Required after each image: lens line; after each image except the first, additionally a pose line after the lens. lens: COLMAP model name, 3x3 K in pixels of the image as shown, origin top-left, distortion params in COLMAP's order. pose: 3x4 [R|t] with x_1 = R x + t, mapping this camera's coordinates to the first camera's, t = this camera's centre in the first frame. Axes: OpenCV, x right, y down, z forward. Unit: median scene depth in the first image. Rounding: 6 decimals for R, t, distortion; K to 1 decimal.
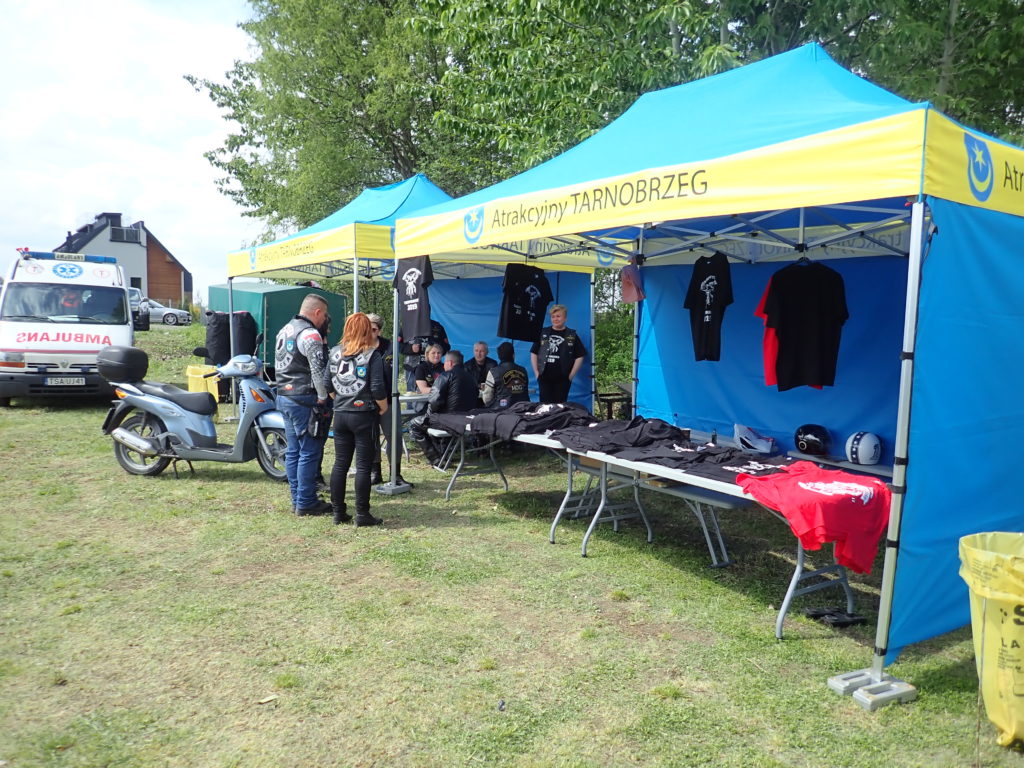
lens RADIAL K [[742.3, 0, 508.9], [0, 742.3, 385.0], [0, 0, 1]] dist [-0.007649, 0.001095]
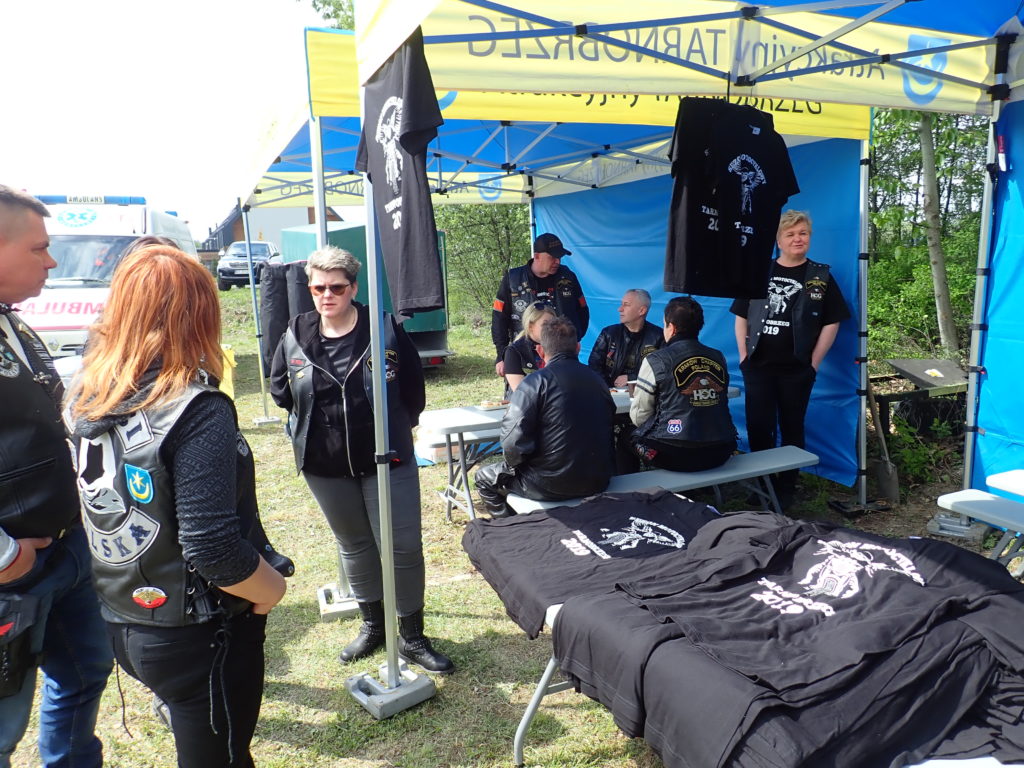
lens RADIAL K [[742.3, 0, 517.9], [0, 742.3, 377.3], [0, 0, 1]] dist [-0.007649, 0.001095]
pose [[0.976723, -0.014973, -0.213981, -0.003572], [0.029130, 0.997578, 0.063161, -0.039029], [0.212517, -0.067924, 0.974794, 0.509837]]
